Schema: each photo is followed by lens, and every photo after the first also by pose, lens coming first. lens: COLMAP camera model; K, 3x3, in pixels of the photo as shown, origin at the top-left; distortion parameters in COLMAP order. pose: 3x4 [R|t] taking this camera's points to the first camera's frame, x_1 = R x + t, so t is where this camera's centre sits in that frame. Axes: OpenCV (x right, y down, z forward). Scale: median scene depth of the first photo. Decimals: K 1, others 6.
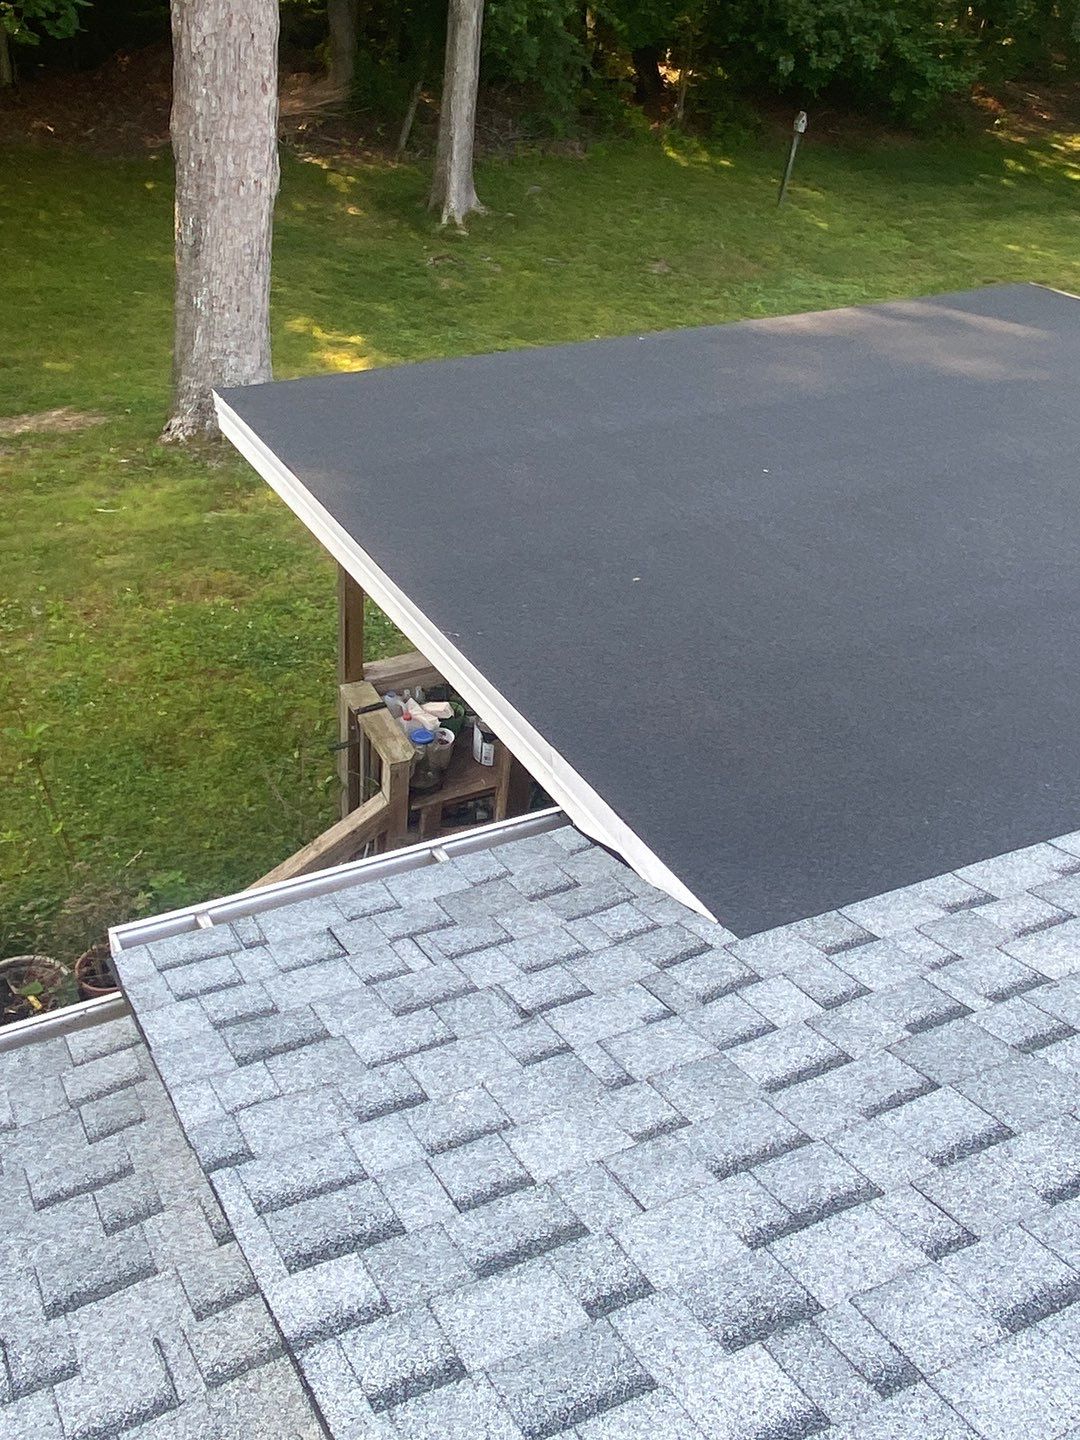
lens RADIAL K [[1385.3, 0, 545.9], [0, 1385.3, 712.0], [0, 0, 1]] dist [0.025622, 0.000000]
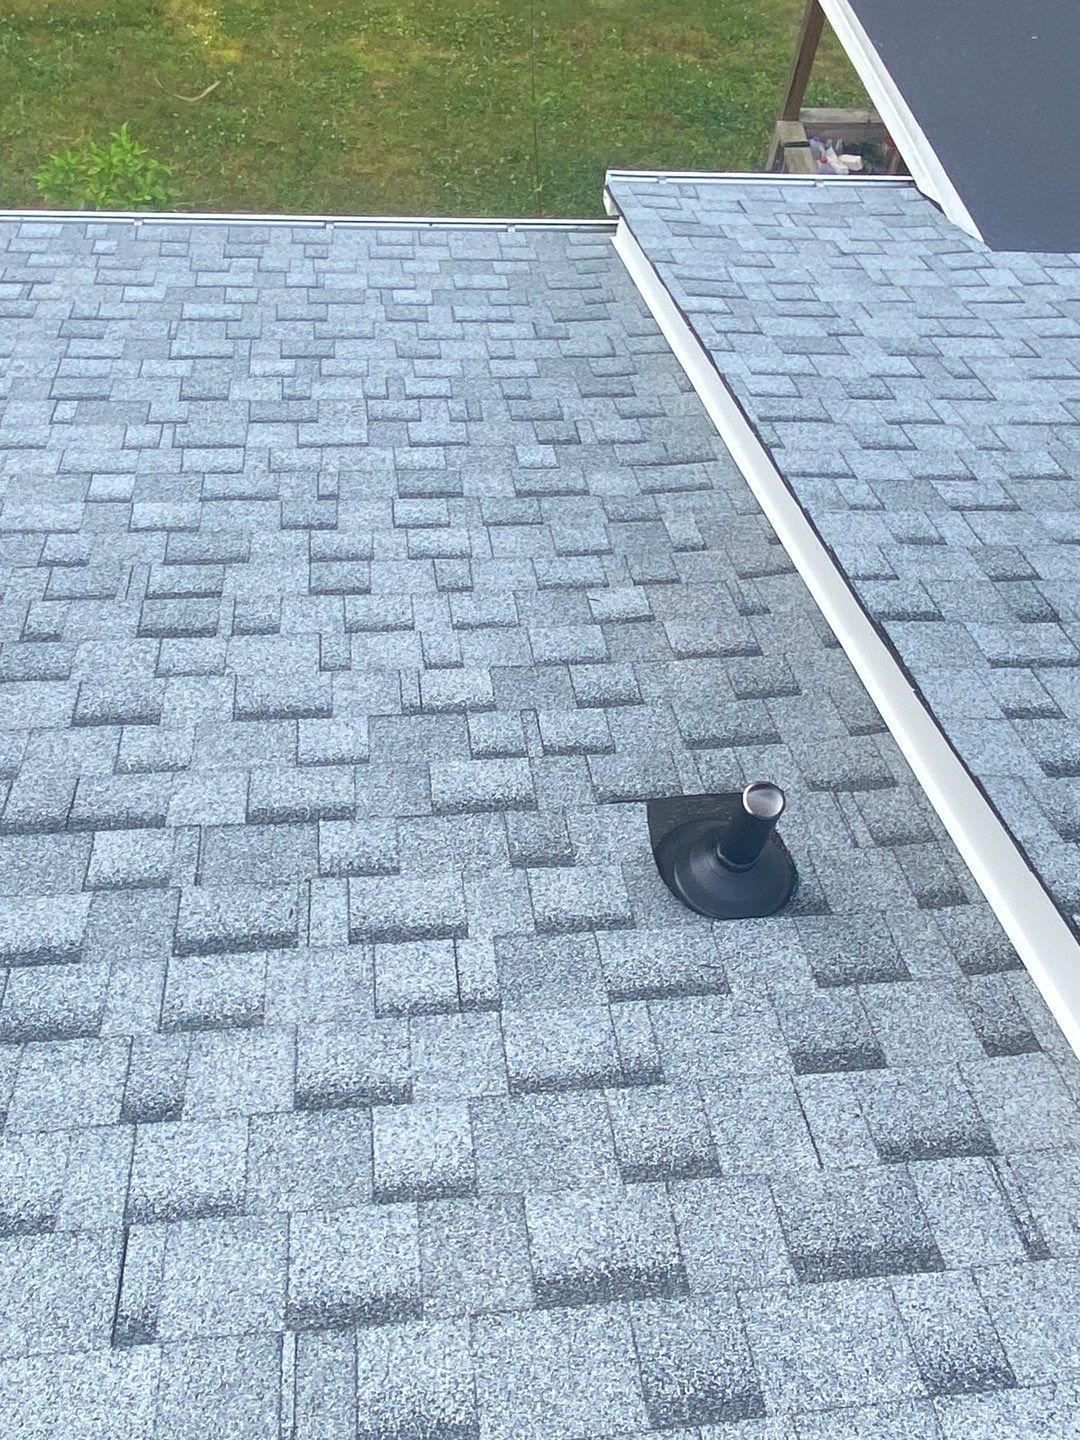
lens RADIAL K [[1385.3, 0, 508.1], [0, 1385.3, 728.7], [0, 0, 1]] dist [0.025622, 0.000000]
pose [[0.926499, 0.306279, -0.218616, 0.061545], [-0.223264, 0.915082, 0.335825, 0.109083], [0.302907, -0.262333, 0.916203, -0.323709]]
